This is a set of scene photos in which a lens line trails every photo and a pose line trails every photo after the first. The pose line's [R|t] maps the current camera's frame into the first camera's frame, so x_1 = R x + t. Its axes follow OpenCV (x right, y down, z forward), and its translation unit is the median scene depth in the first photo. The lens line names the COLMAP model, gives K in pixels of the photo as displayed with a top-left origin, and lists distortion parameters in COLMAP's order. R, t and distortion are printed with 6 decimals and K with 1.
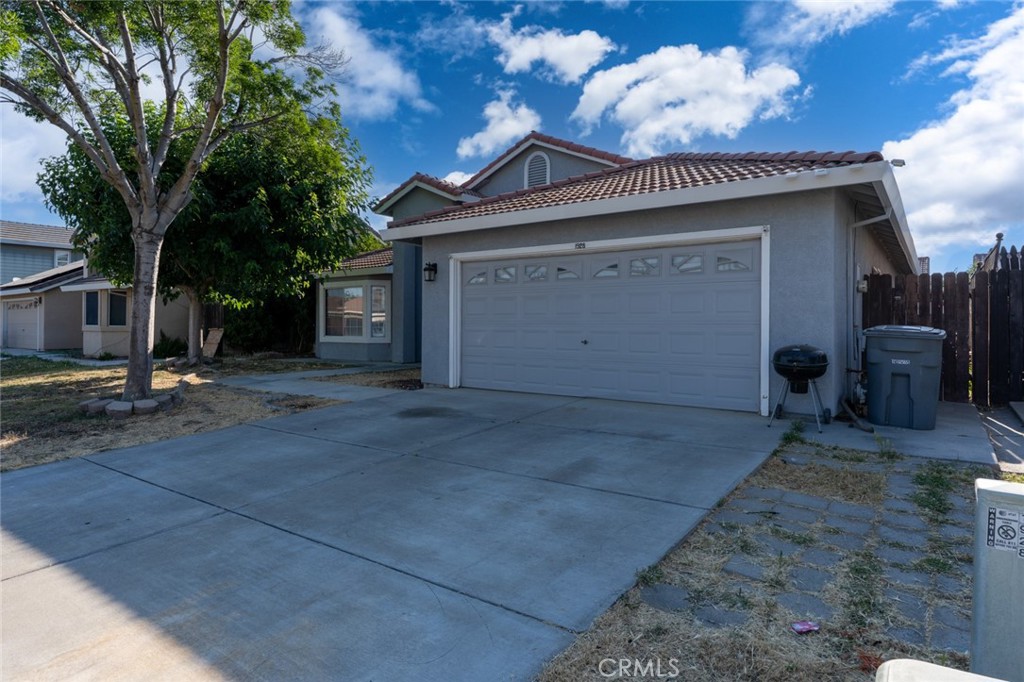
lens RADIAL K [[585.5, 0, 513.9], [0, 585.5, 327.4], [0, 0, 1]] dist [0.002643, 0.000444]
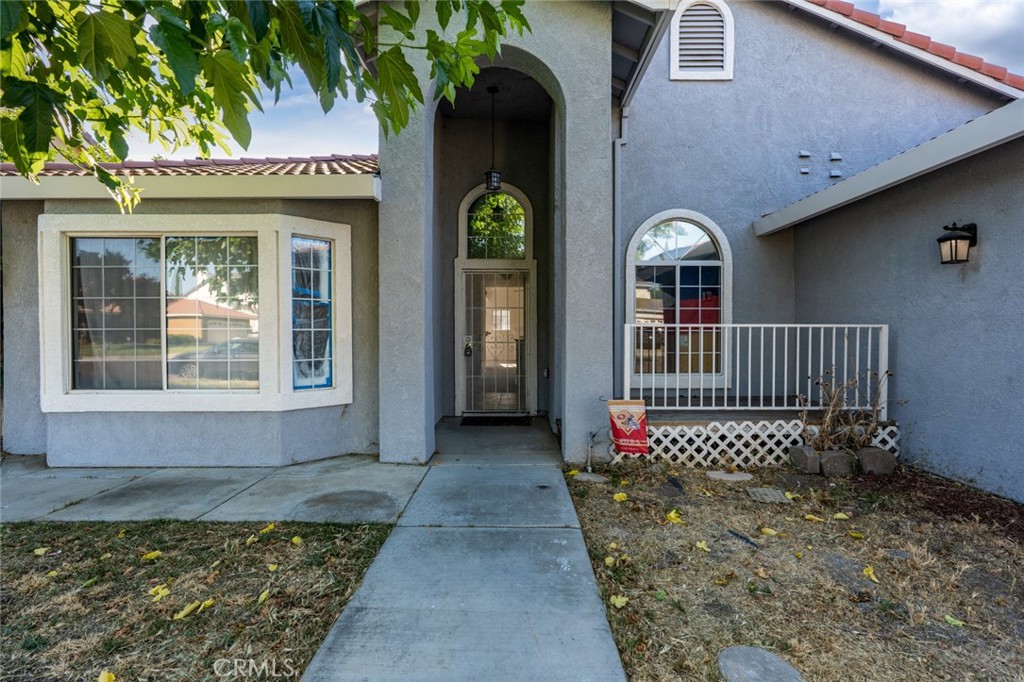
lens RADIAL K [[461.6, 0, 513.7], [0, 461.6, 333.4], [0, 0, 1]] dist [-0.008635, 0.000027]
pose [[0.806975, -0.010933, 0.590485, -0.502993], [0.006071, 0.999929, 0.010218, -0.029633], [-0.590555, -0.004661, 0.806984, 1.222545]]
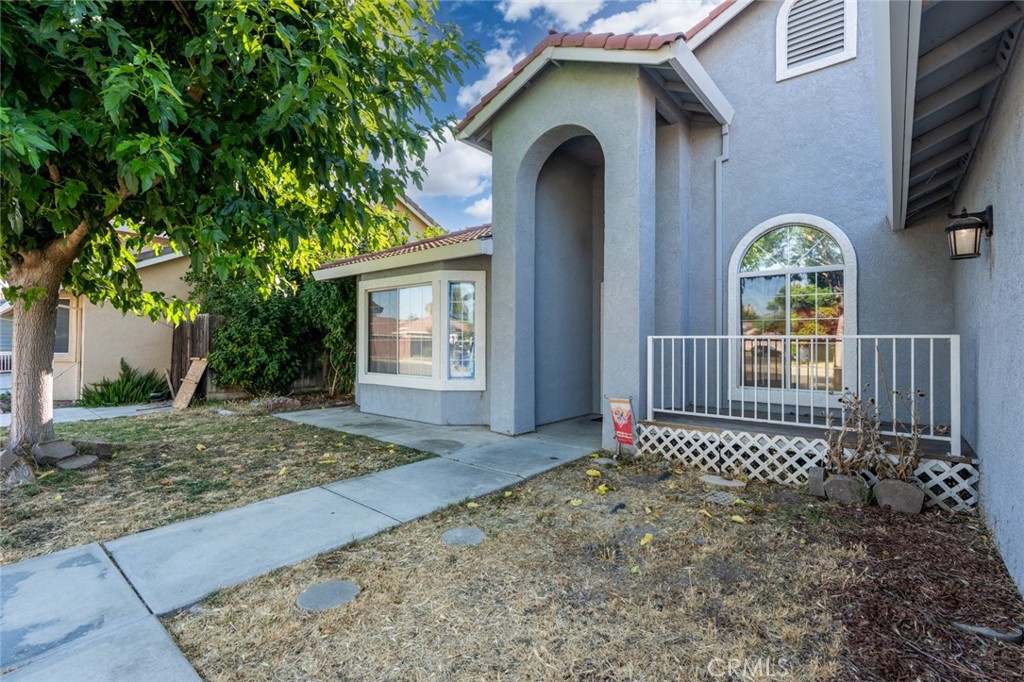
lens RADIAL K [[464.0, 0, 528.1], [0, 464.0, 336.2], [0, 0, 1]] dist [-0.002172, 0.000075]
pose [[0.999298, -0.001164, -0.037437, -0.267180], [0.000499, 0.999842, -0.017786, -0.024148], [0.037452, 0.017755, 0.999141, 0.998243]]
